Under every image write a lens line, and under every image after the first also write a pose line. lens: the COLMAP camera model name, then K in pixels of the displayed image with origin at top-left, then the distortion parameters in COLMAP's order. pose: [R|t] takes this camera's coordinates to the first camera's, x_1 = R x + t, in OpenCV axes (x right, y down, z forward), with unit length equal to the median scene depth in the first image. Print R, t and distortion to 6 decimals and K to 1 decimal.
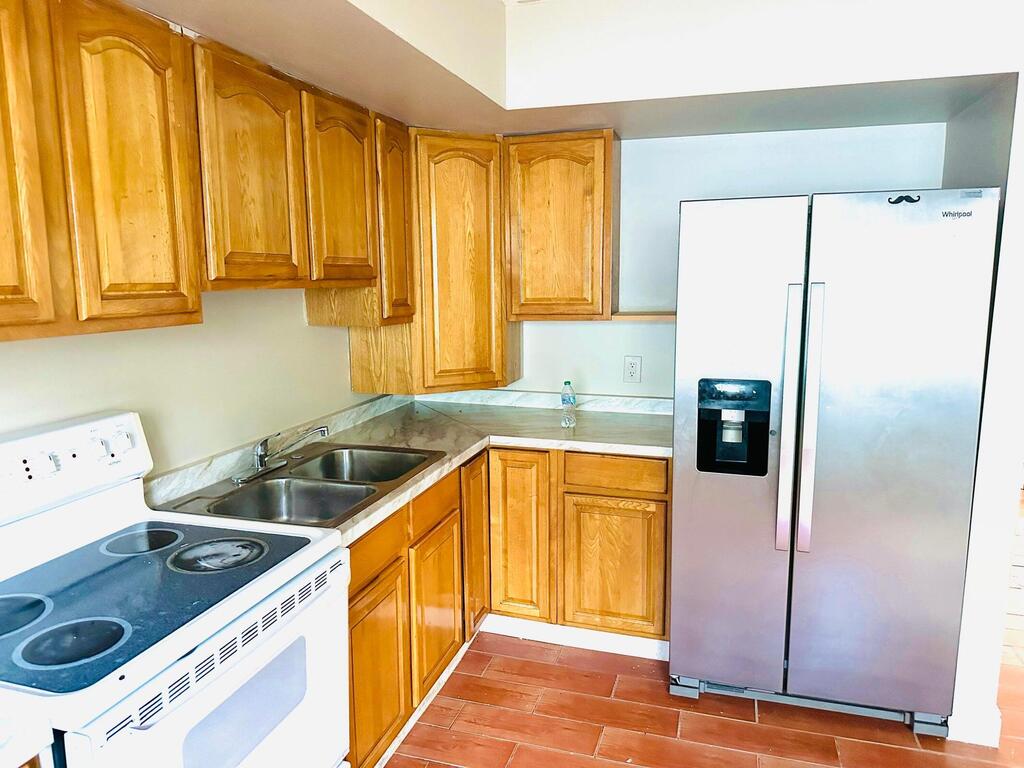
lens RADIAL K [[712.5, 0, 512.0], [0, 712.5, 384.0], [0, 0, 1]] dist [0.106969, -0.169580]
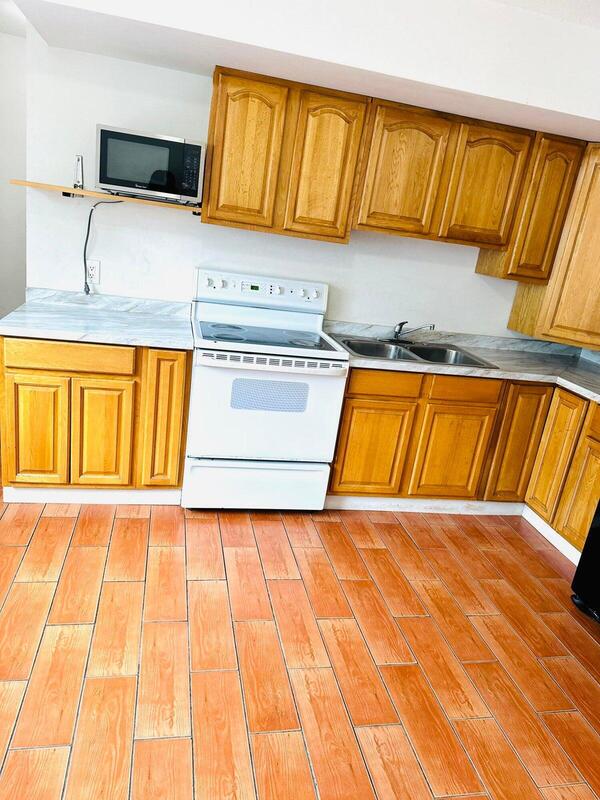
lens RADIAL K [[556.6, 0, 288.1], [0, 556.6, 391.0], [0, 0, 1]] dist [0.106969, -0.169580]
pose [[0.468204, 0.320622, -0.823399, 0.768880], [-0.273401, 0.938686, 0.210050, 0.017849], [0.840260, 0.126772, 0.527155, 0.029650]]
